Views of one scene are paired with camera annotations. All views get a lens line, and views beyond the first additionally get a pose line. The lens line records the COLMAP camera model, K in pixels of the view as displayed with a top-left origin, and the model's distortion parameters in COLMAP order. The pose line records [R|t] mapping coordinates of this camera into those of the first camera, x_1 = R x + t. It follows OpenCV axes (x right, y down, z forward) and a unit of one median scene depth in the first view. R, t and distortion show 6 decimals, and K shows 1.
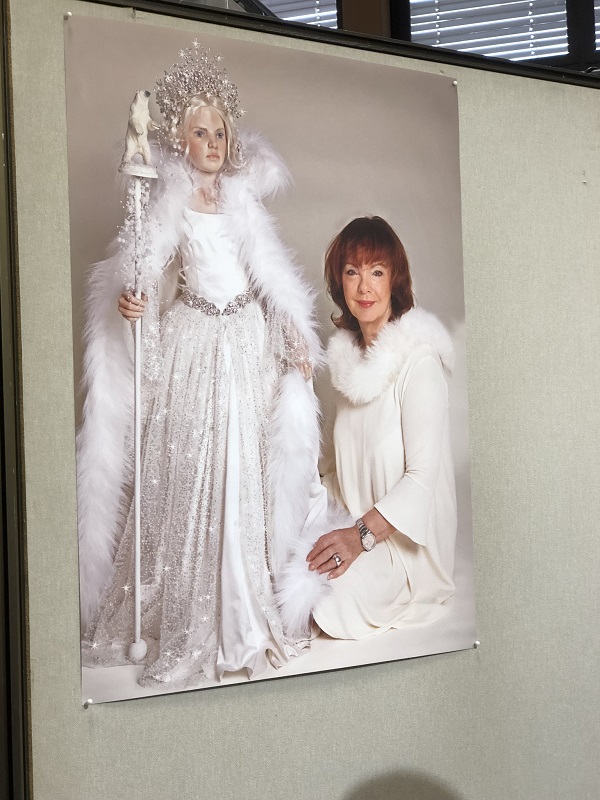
lens RADIAL K [[1353.0, 0, 299.9], [0, 1353.0, 400.9], [0, 0, 1]] dist [0.014353, 0.000000]
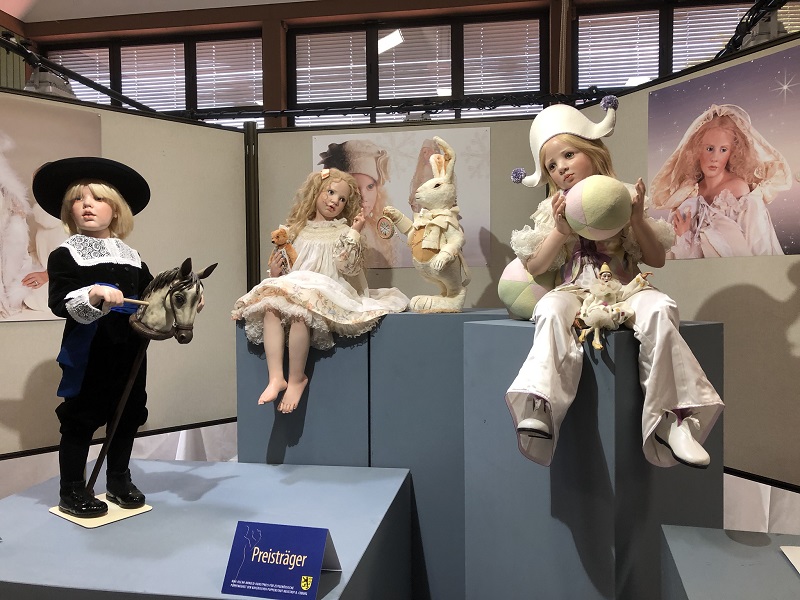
lens RADIAL K [[654.1, 0, 400.4], [0, 654.1, 297.5], [0, 0, 1]] dist [0.002786, 0.002434]
pose [[0.985944, 0.027117, 0.164863, 0.560012], [-0.036011, 0.998039, 0.051196, 0.050886], [-0.163152, -0.056413, 0.984987, -0.485291]]
